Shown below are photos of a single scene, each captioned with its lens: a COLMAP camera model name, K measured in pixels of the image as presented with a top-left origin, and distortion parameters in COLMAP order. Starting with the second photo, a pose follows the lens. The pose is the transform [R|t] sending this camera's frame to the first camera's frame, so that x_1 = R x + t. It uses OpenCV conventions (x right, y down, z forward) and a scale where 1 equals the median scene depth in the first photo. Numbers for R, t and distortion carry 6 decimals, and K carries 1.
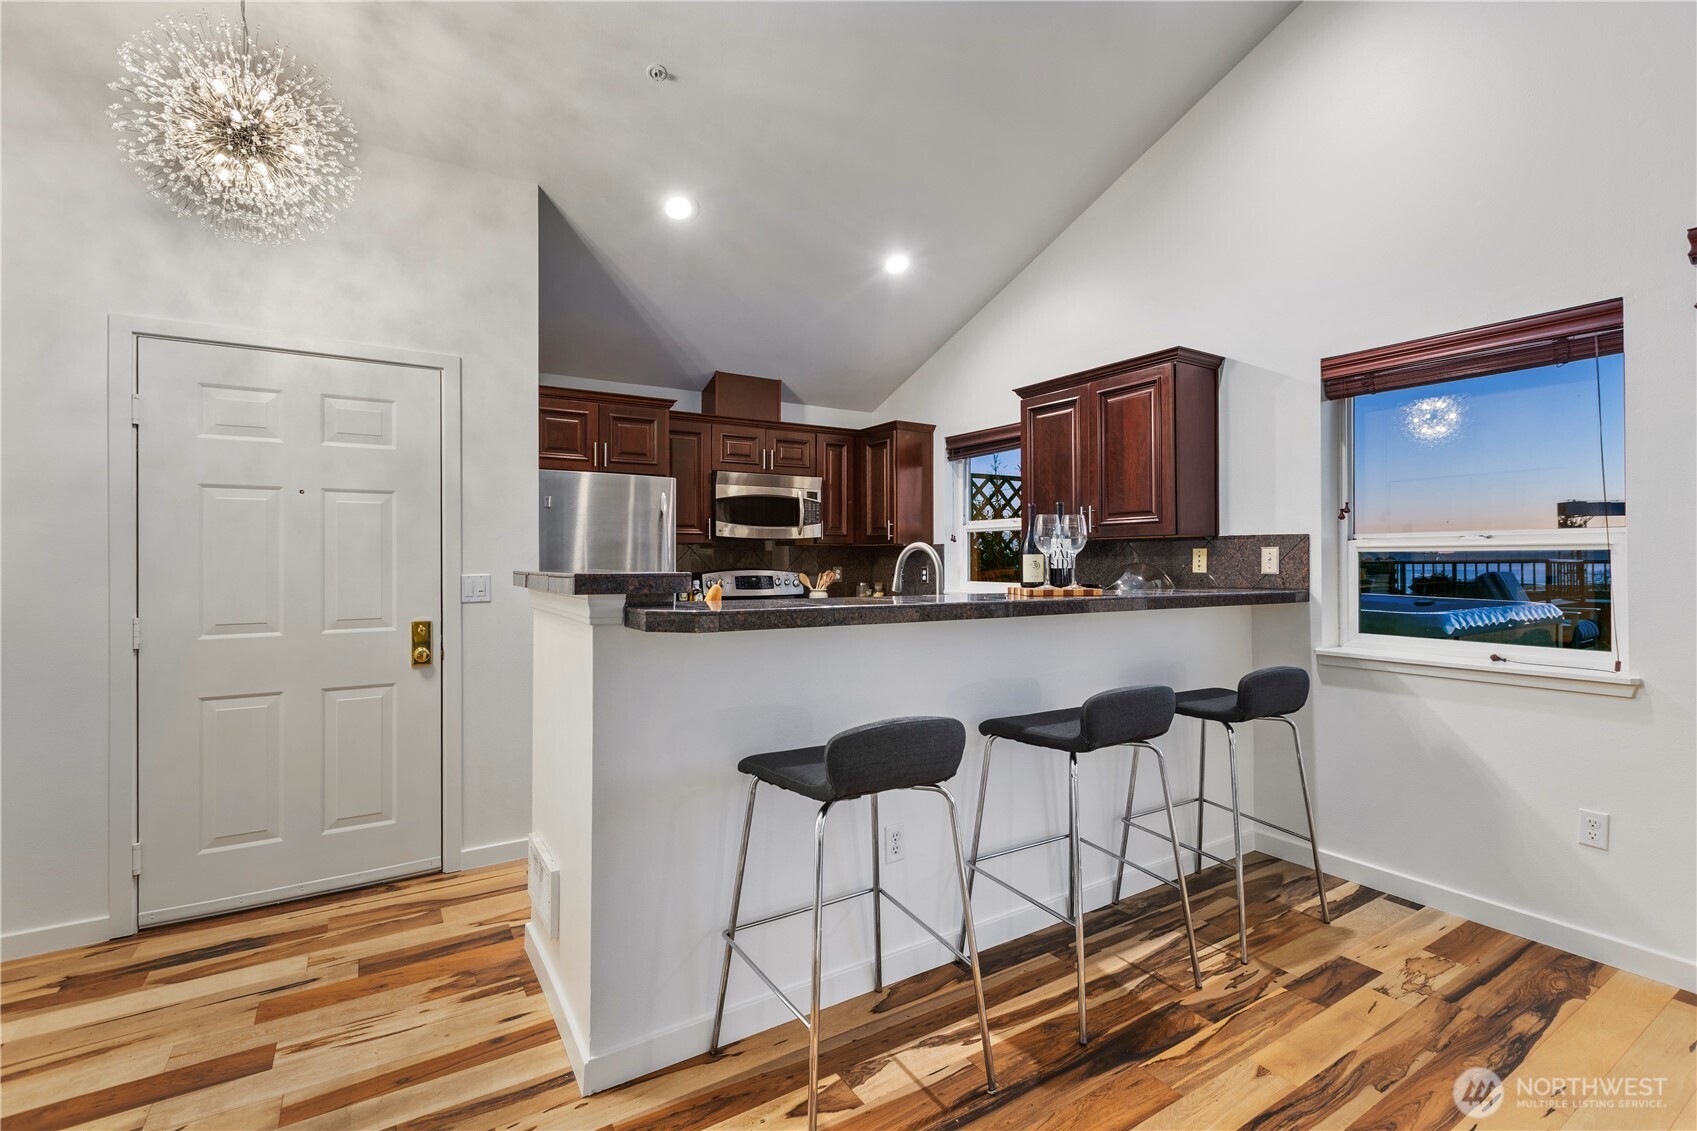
lens RADIAL K [[757.3, 0, 847.3], [0, 757.3, 553.9], [0, 0, 1]] dist [0.001841, -0.000903]
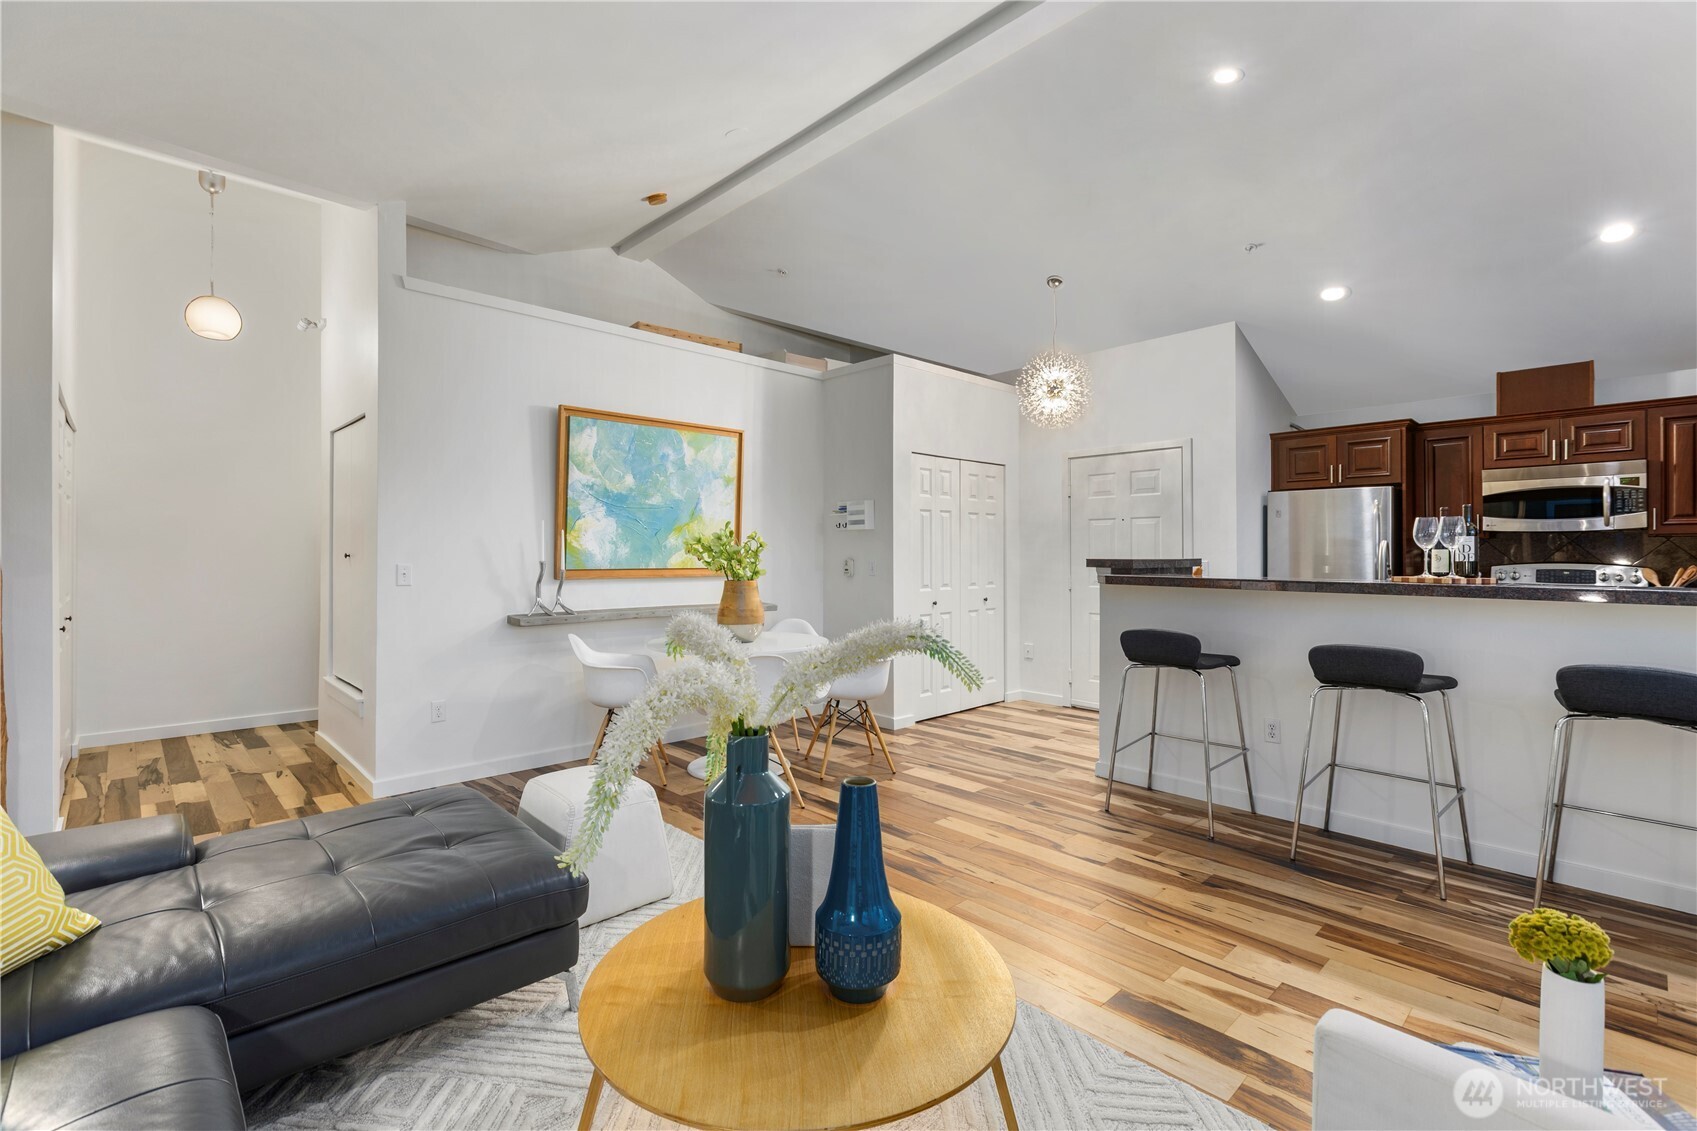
lens RADIAL K [[757.3, 0, 844.9], [0, 757.3, 548.1], [0, 0, 1]] dist [0.001841, -0.000903]
pose [[0.191823, -0.003943, -0.981422, 1.124436], [0.006756, 0.999974, -0.002697, -0.003628], [0.981406, -0.006113, 0.191845, -0.144346]]
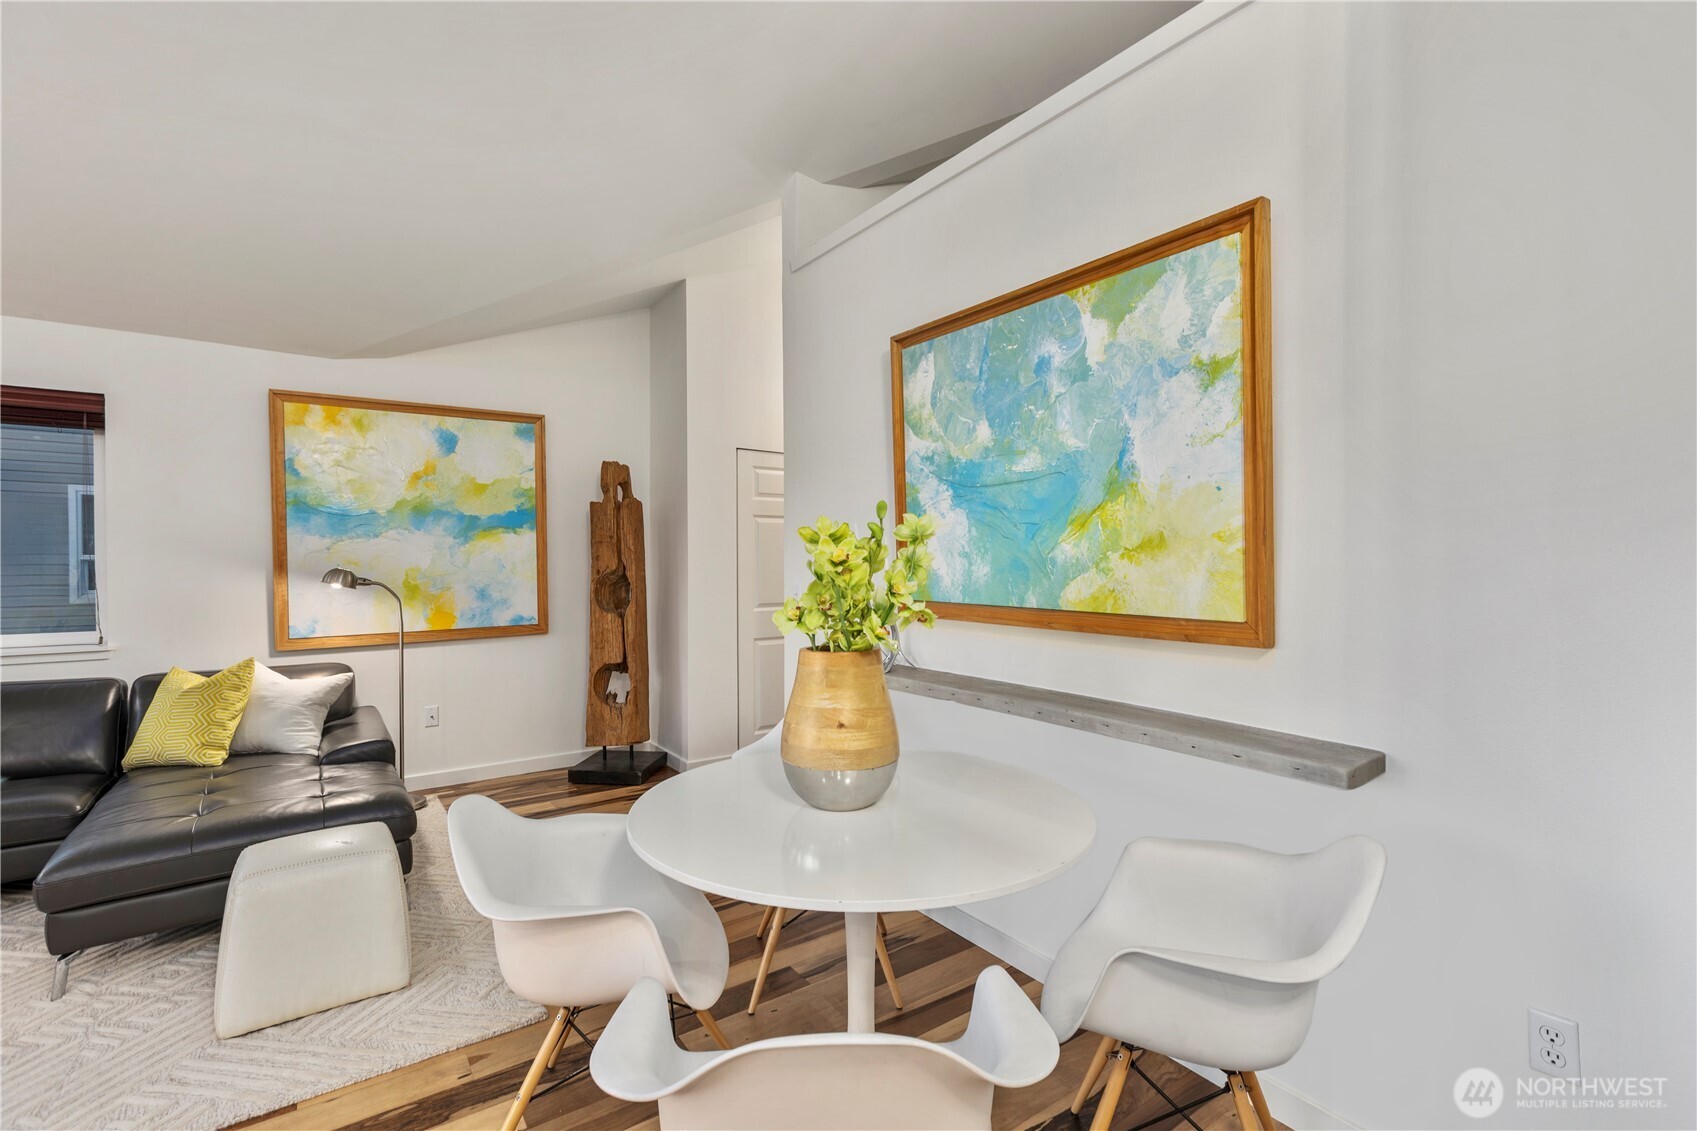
lens RADIAL K [[757.3, 0, 849.3], [0, 757.3, 565.1], [0, 0, 1]] dist [0.001841, -0.000903]
pose [[-0.998860, 0.006542, -0.047296, -0.363471], [0.006601, 0.999978, -0.001088, -0.010729], [0.047287, -0.001399, -0.998880, 0.538747]]
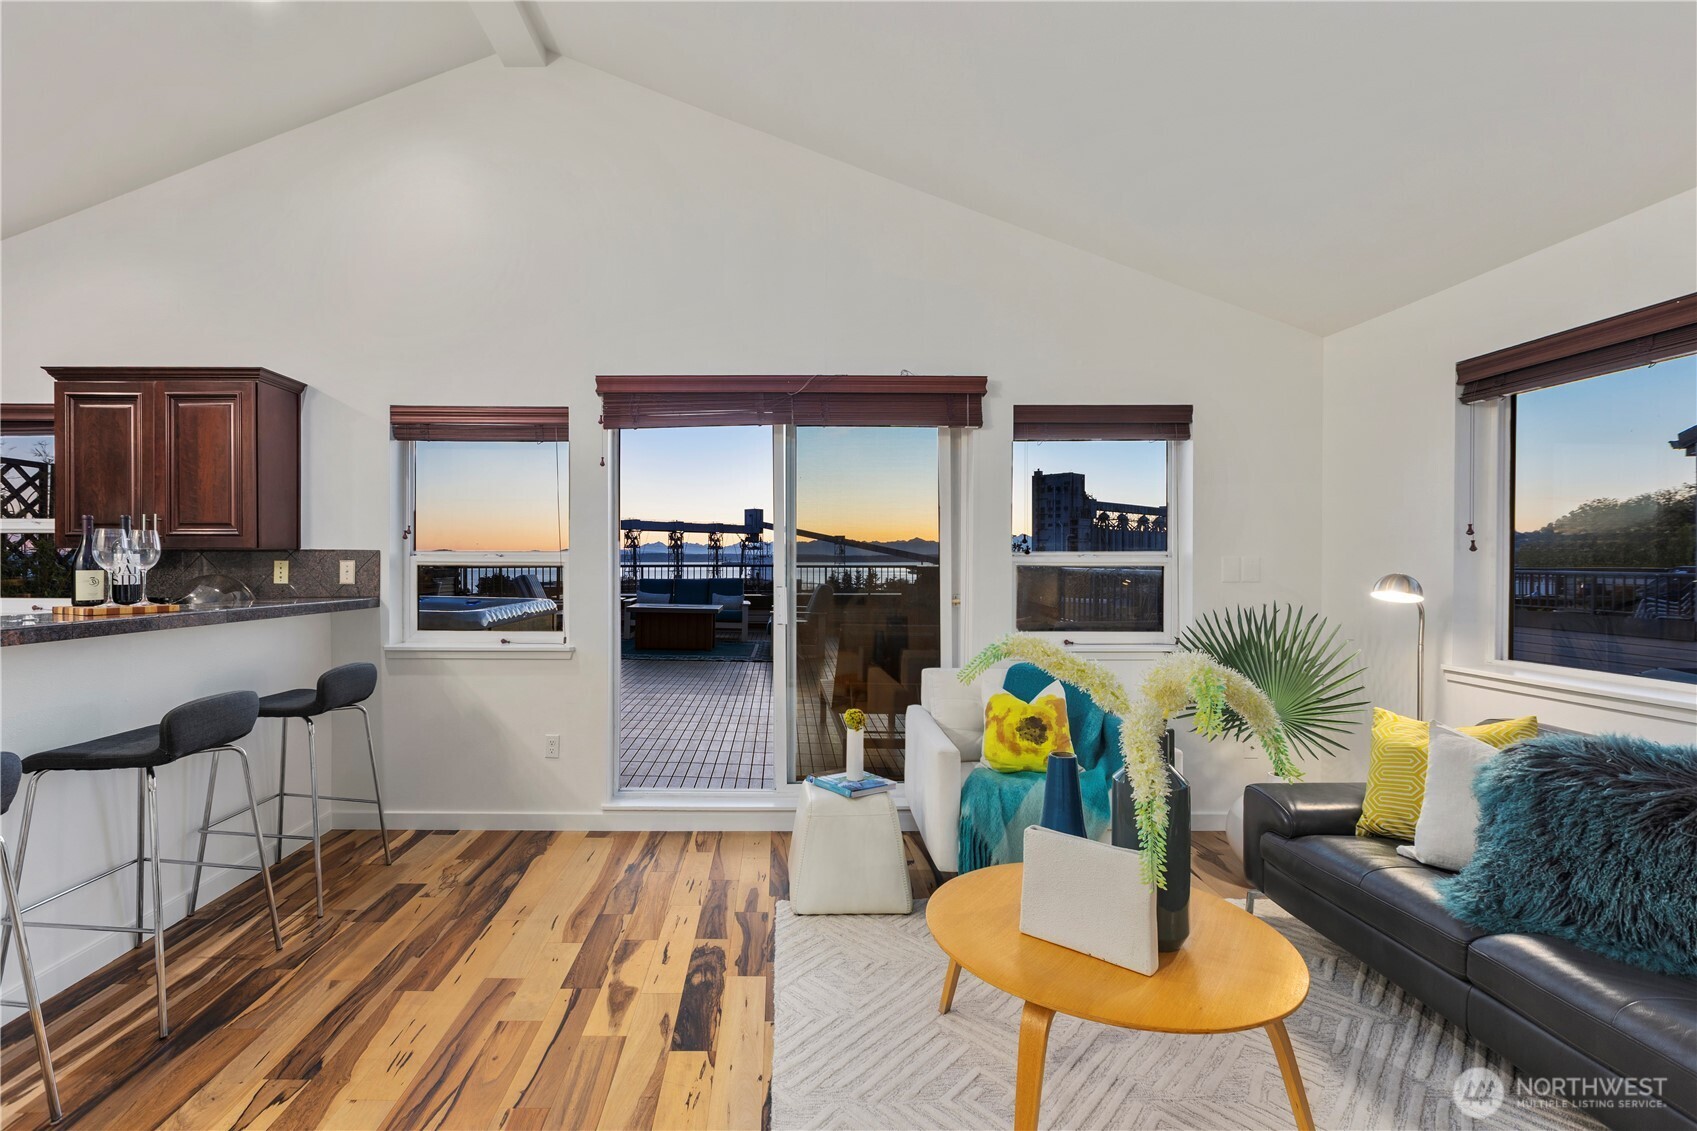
lens RADIAL K [[786.6, 0, 772.0], [0, 786.6, 564.5], [0, 0, 1]] dist [0.002479, -0.002250]
pose [[0.542882, 0.000000, 0.839809, -0.099117], [-0.010471, 0.999922, 0.006769, -0.019417], [-0.839744, -0.012468, 0.542840, -0.199104]]
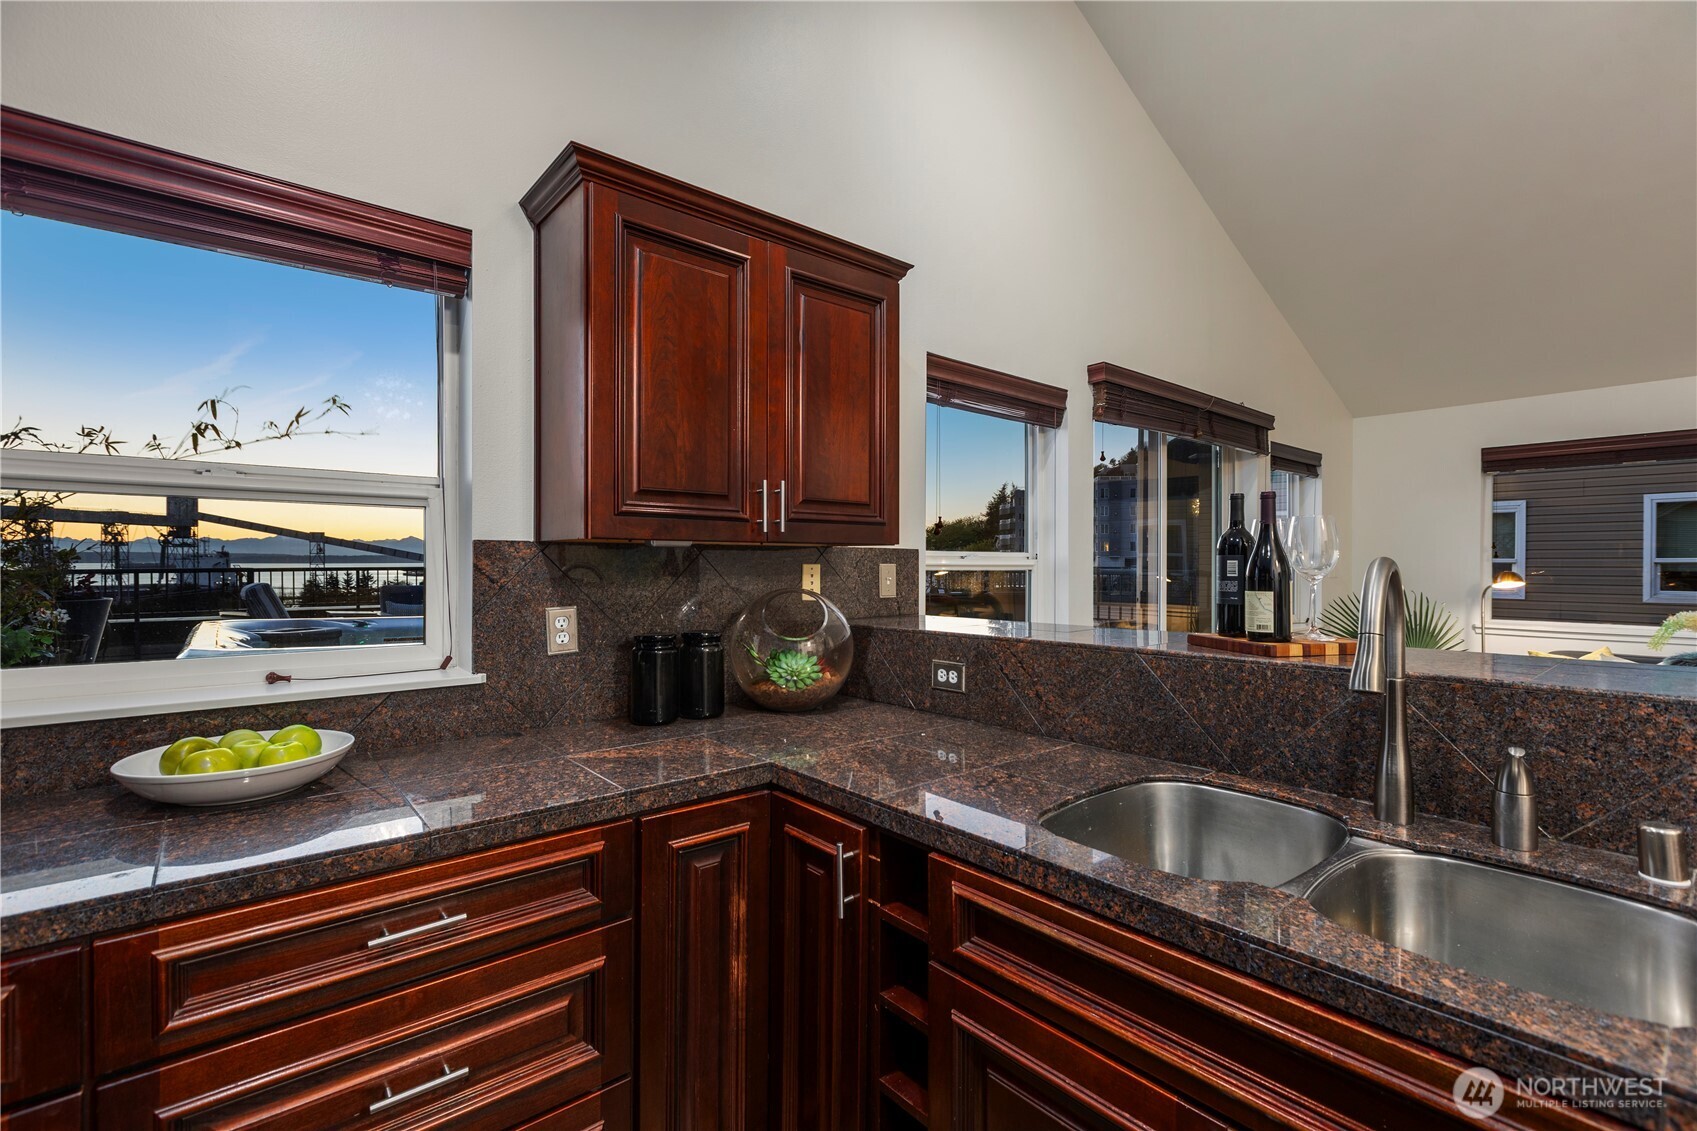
lens RADIAL K [[757.3, 0, 847.4], [0, 757.3, 567.8], [0, 0, 1]] dist [0.001841, -0.000903]
pose [[-0.135492, -0.003753, 0.990771, -0.244609], [-0.009670, 0.999950, 0.002465, -0.006919], [-0.990731, -0.009247, -0.135522, 1.258563]]
